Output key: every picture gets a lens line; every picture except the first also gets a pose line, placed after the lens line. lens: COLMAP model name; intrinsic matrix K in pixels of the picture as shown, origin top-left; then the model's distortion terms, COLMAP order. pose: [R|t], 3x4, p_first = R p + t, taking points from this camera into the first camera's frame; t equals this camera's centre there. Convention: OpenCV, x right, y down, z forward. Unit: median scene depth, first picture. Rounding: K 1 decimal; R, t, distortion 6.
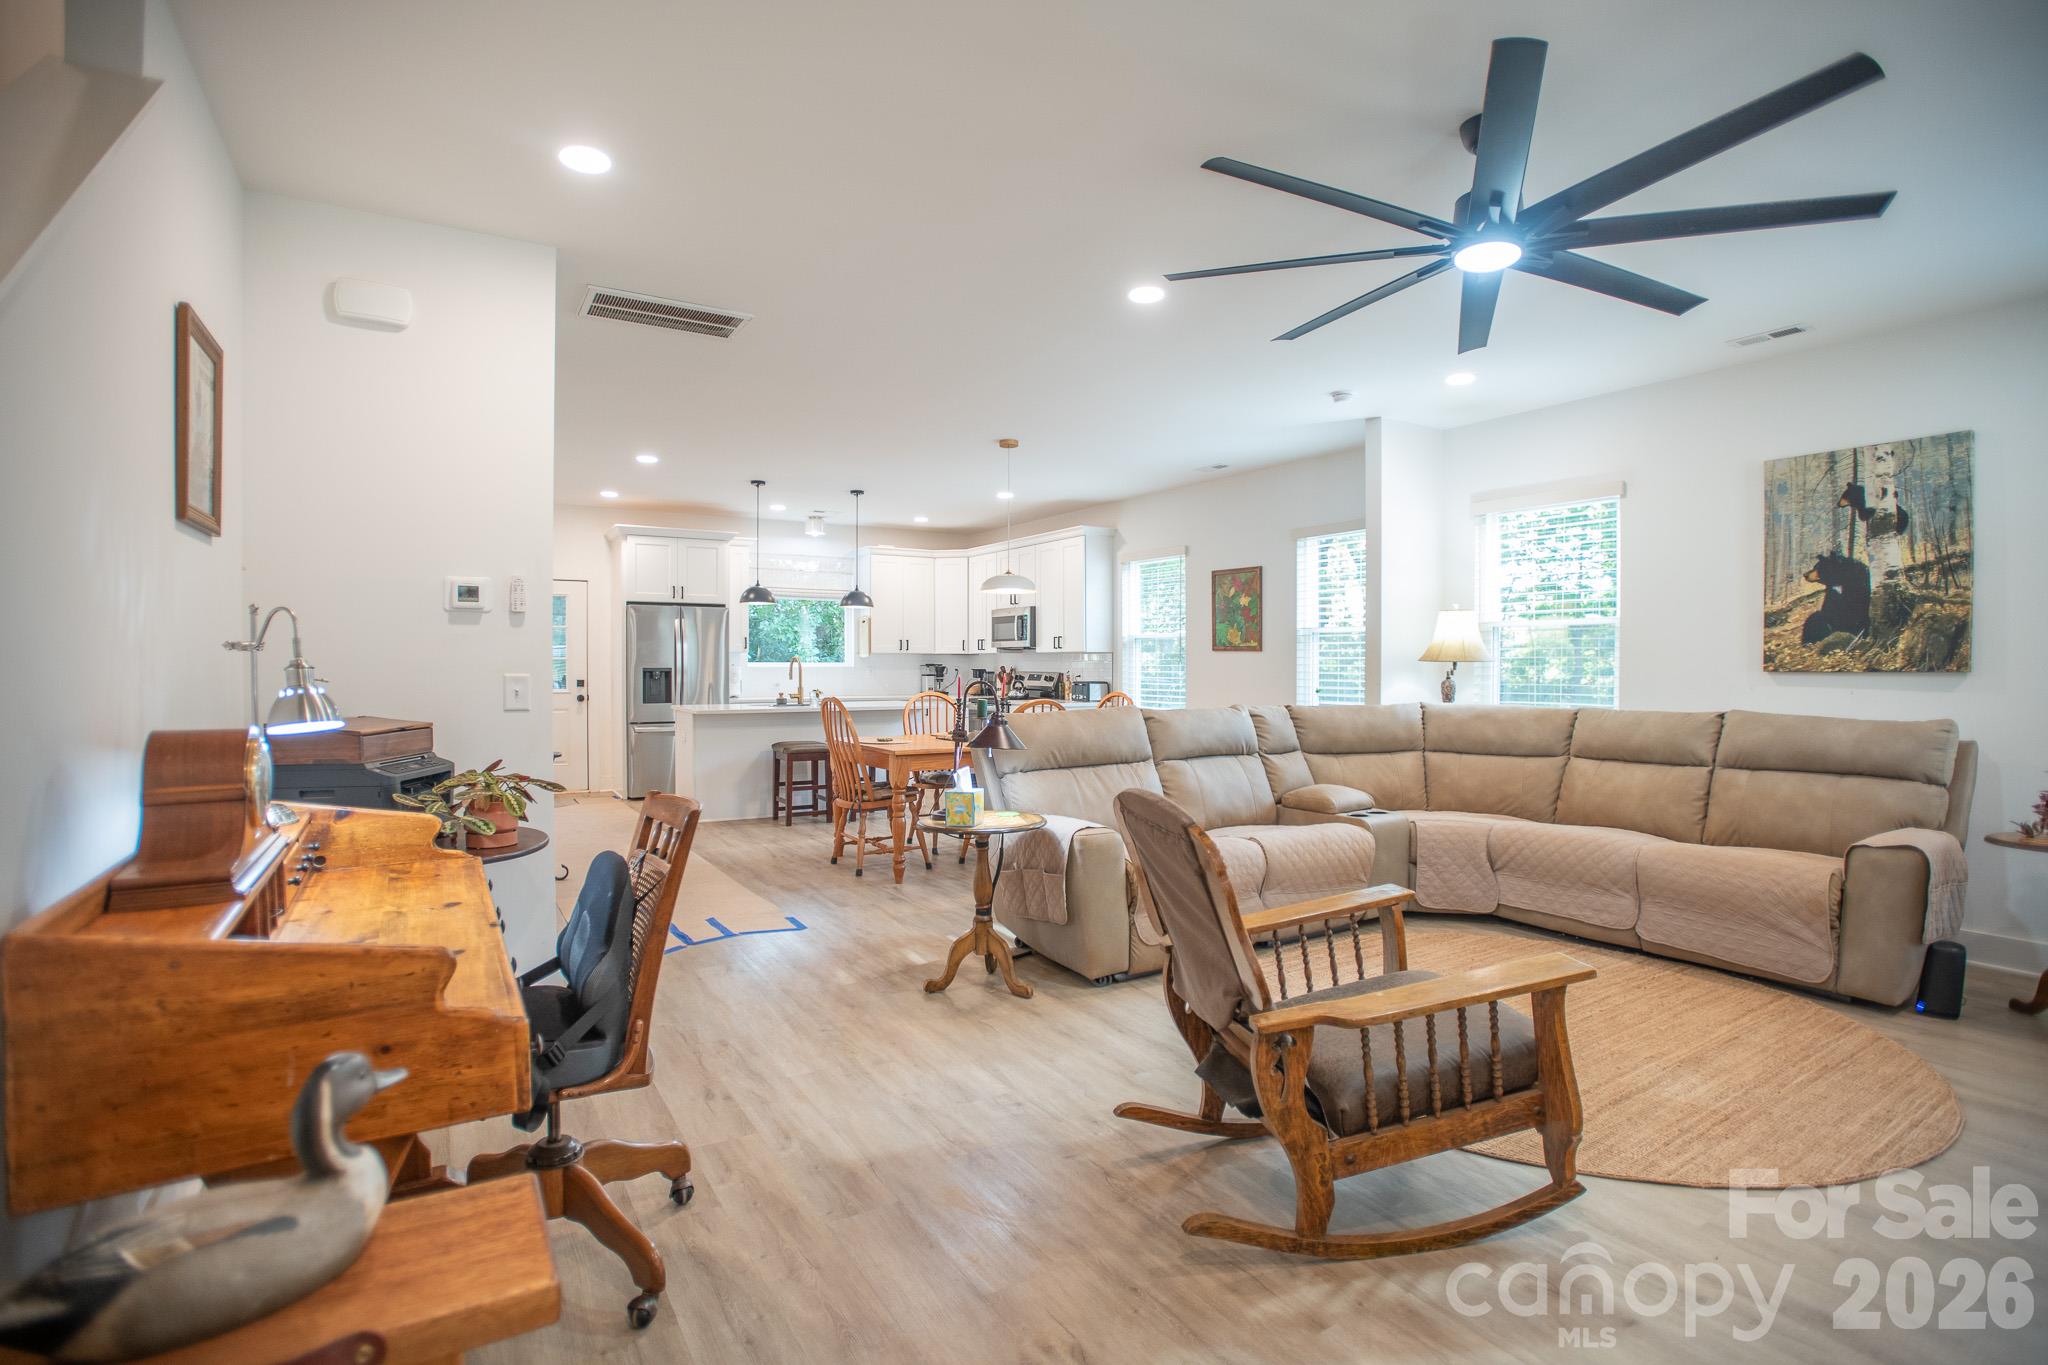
lens RADIAL K [[983.5, 0, 1027.6], [0, 983.5, 684.0], [0, 0, 1]] dist [-0.068394, 0.026263]
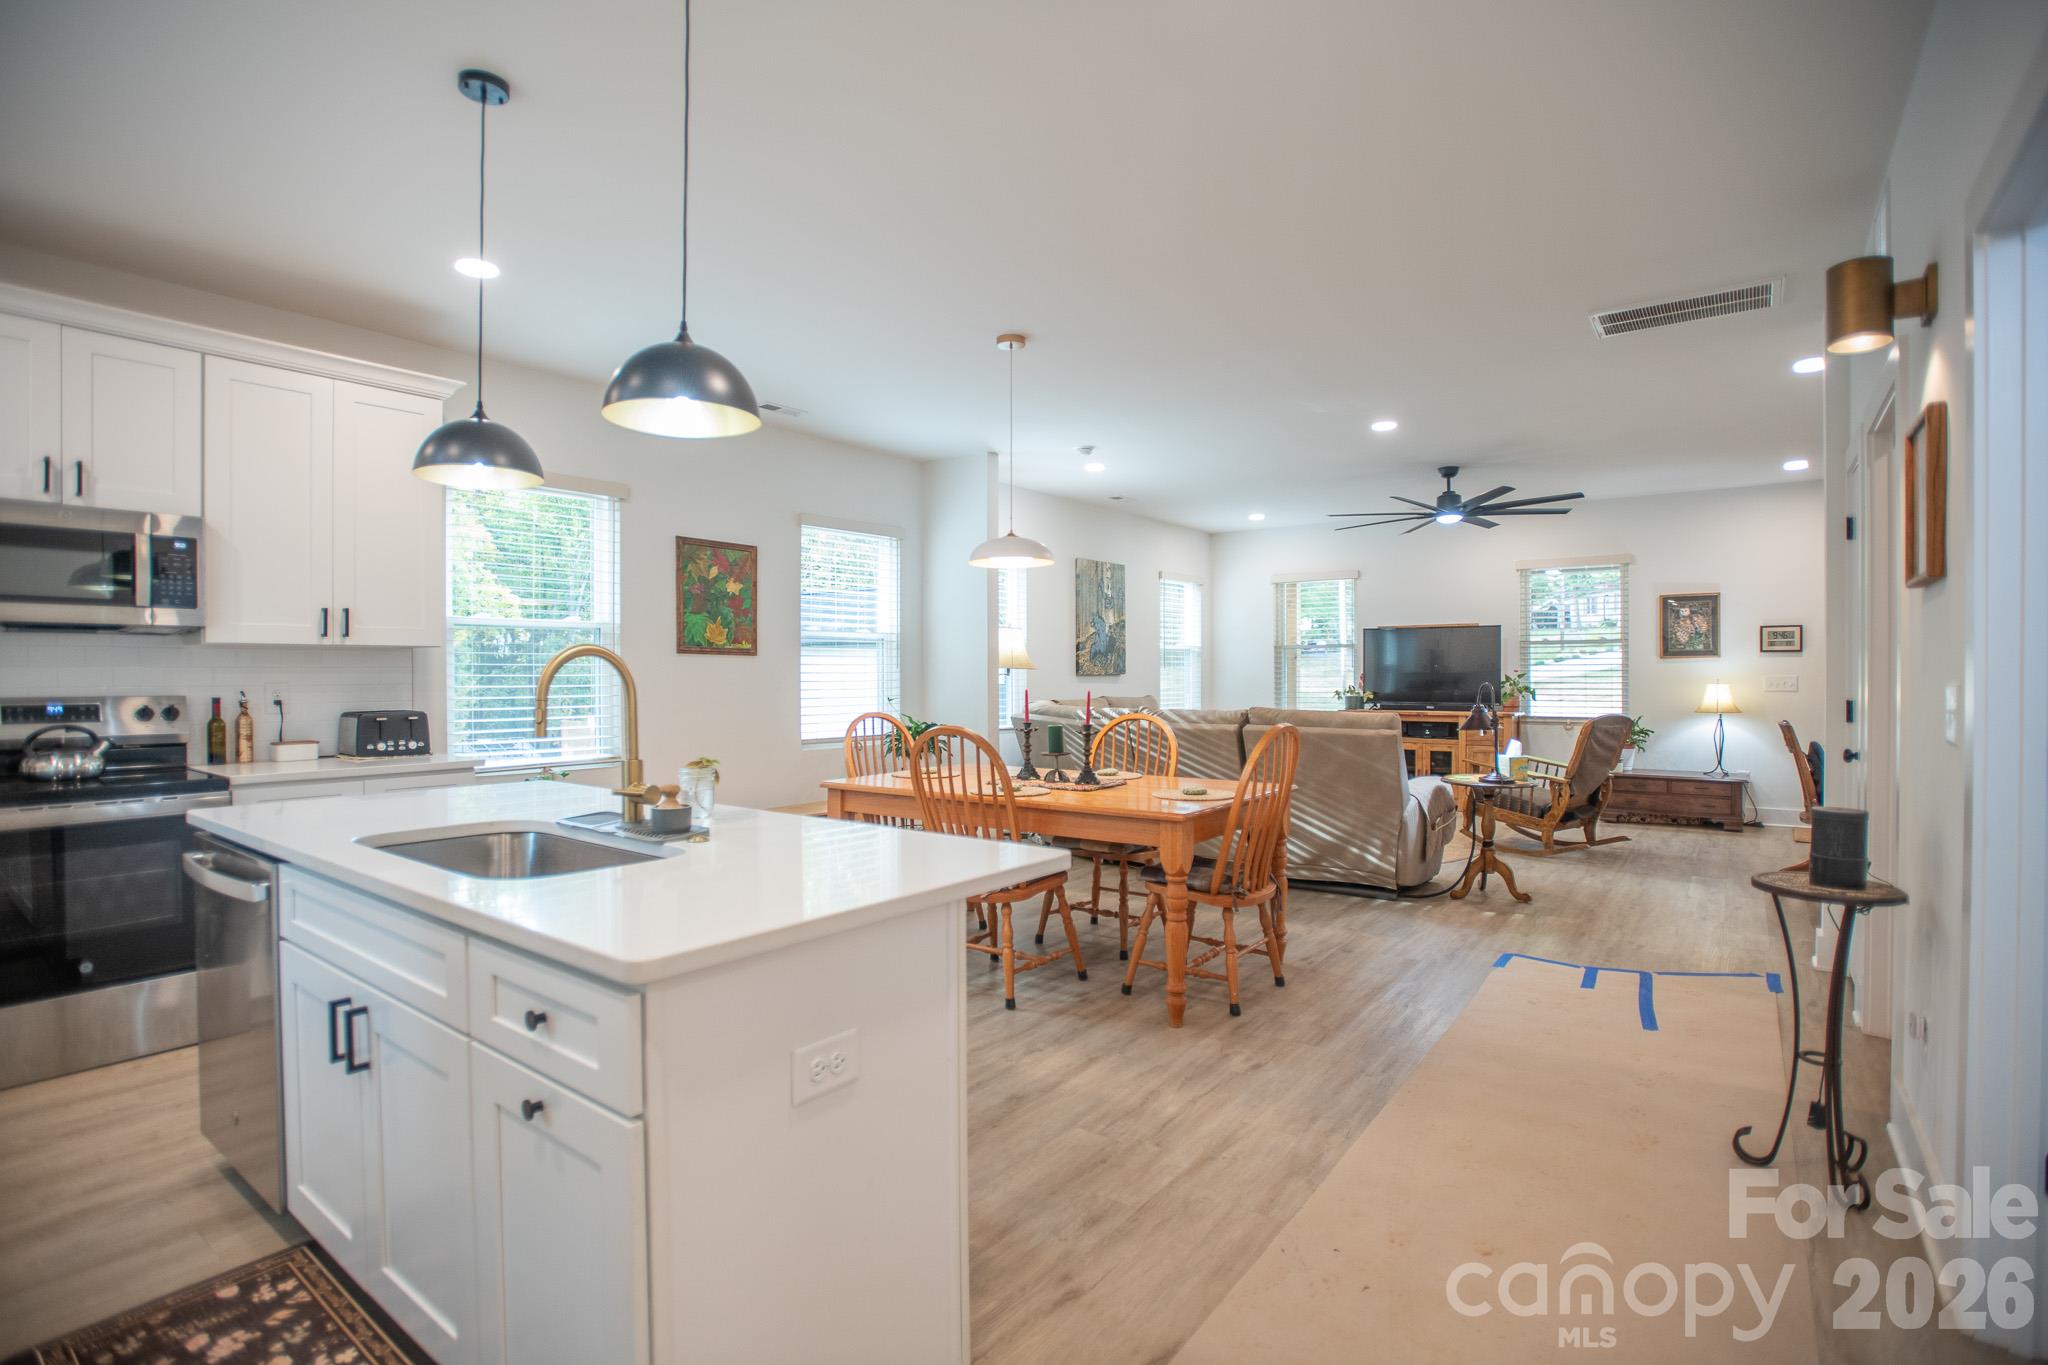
lens RADIAL K [[983.5, 0, 1027.6], [0, 983.5, 684.0], [0, 0, 1]] dist [-0.068394, 0.026263]
pose [[-0.365987, -0.012119, 0.930541, -0.976536], [0.020531, 0.999567, 0.021094, -0.039388], [-0.930393, 0.026825, -0.365580, 1.876607]]
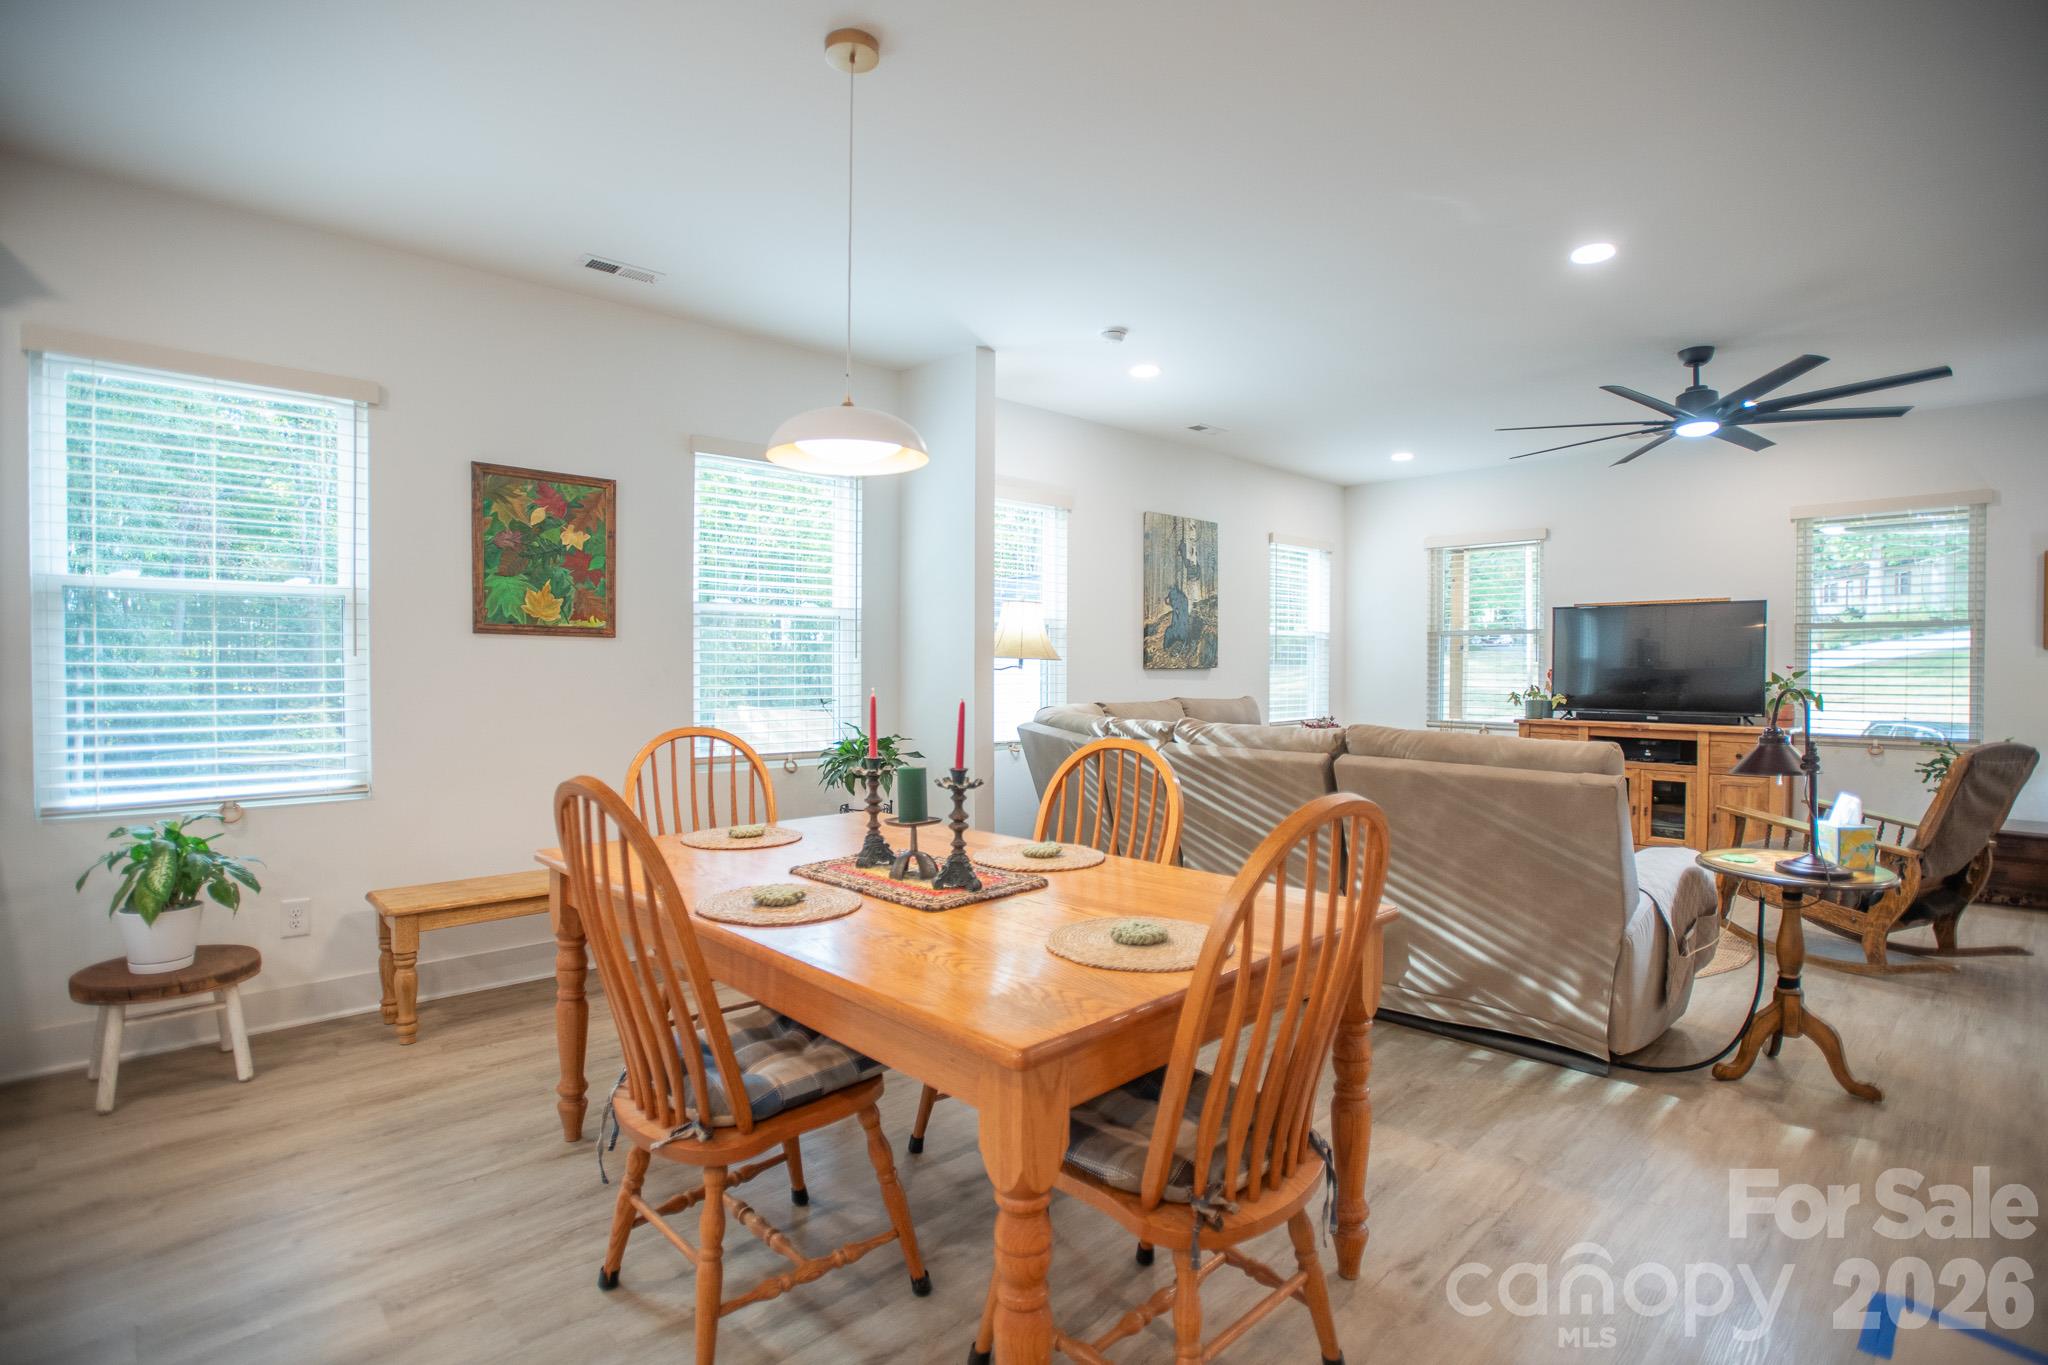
lens RADIAL K [[983.5, 0, 1027.6], [0, 983.5, 684.0], [0, 0, 1]] dist [-0.068394, 0.026263]
pose [[-0.206190, -0.022062, 0.978263, -0.578711], [0.015917, 0.999538, 0.025897, -0.031389], [-0.978382, 0.020911, -0.205744, 1.536669]]
